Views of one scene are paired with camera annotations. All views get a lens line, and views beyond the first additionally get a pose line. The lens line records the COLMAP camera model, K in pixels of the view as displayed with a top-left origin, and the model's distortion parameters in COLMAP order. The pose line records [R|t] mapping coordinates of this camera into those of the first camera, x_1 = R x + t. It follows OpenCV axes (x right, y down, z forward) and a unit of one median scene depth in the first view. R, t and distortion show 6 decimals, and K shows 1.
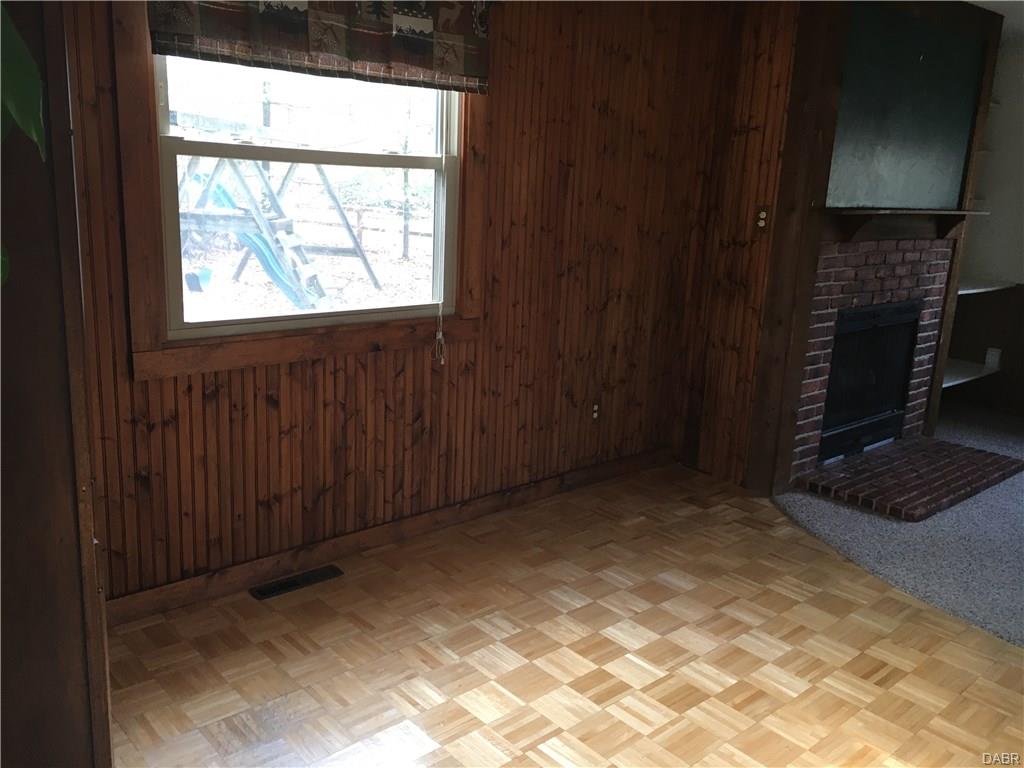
lens RADIAL K [[871.8, 0, 514.2], [0, 871.8, 380.6], [0, 0, 1]] dist [0.086764, -0.100493]
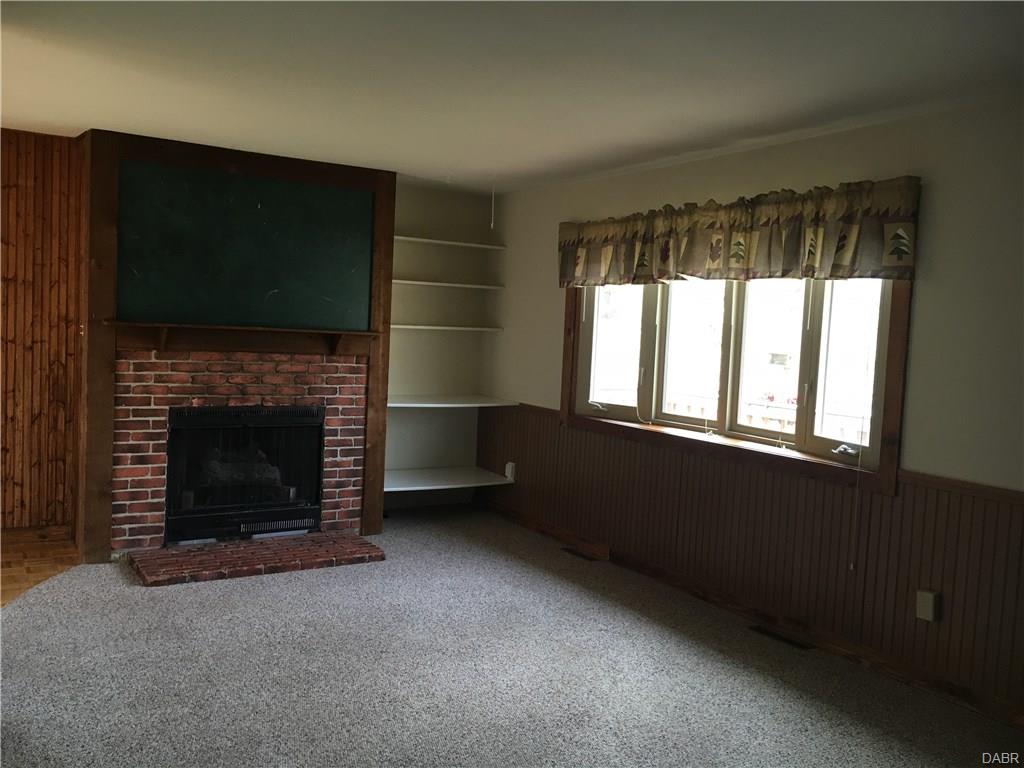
lens RADIAL K [[871.8, 0, 514.2], [0, 871.8, 380.6], [0, 0, 1]] dist [0.086764, -0.100493]
pose [[0.984759, 0.012474, -0.173477, 1.204543], [-0.042623, 0.984318, -0.171178, 0.078502], [0.168621, 0.175963, 0.969847, -0.087285]]
